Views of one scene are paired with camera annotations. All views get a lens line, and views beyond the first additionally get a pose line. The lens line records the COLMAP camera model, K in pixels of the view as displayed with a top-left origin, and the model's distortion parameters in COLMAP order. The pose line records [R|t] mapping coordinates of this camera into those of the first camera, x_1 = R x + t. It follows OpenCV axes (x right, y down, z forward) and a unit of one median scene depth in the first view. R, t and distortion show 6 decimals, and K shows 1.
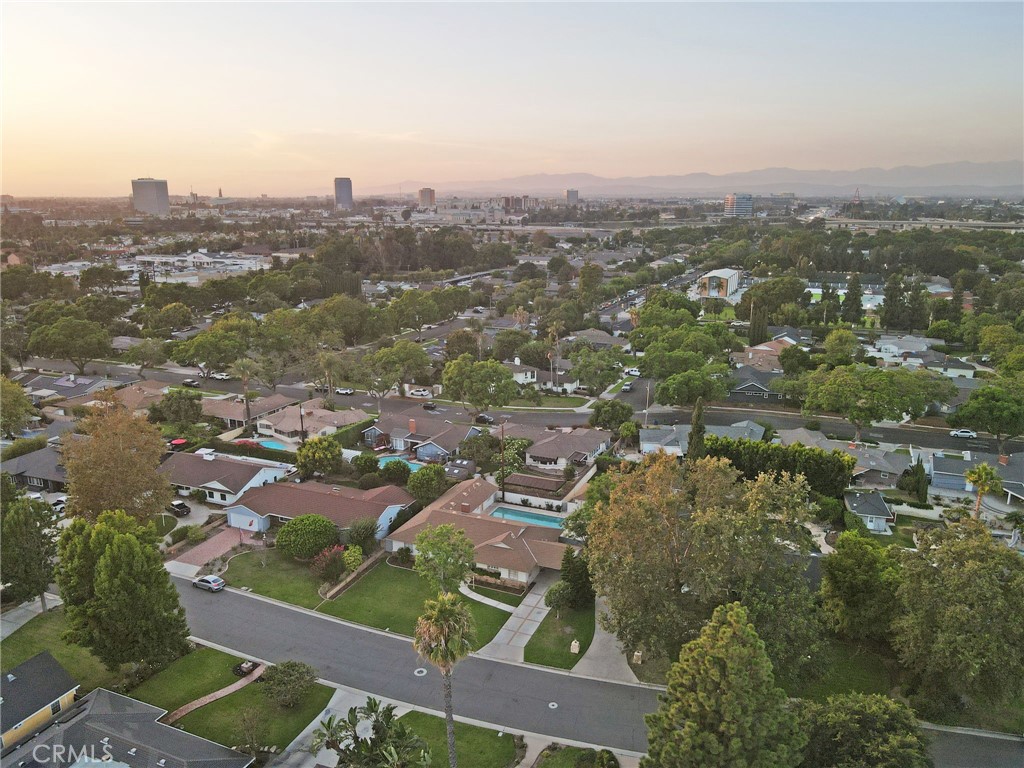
lens RADIAL K [[765.8, 0, 512.1], [0, 765.8, 383.4], [0, 0, 1]] dist [-0.015716, 0.004700]
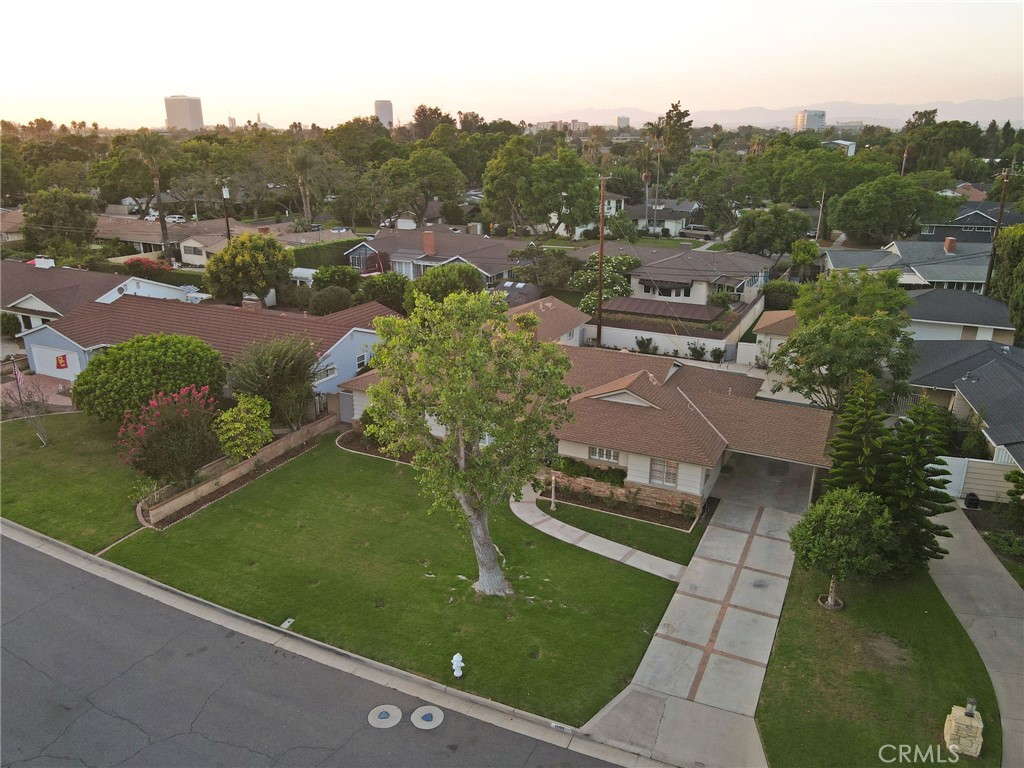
lens RADIAL K [[765.8, 0, 512.7], [0, 765.8, 384.2], [0, 0, 1]] dist [-0.015716, 0.004700]
pose [[0.998392, 0.019041, -0.053384, -0.041006], [-0.014849, 0.996855, 0.077847, 0.145288], [0.054699, -0.076929, 0.995535, 0.514686]]
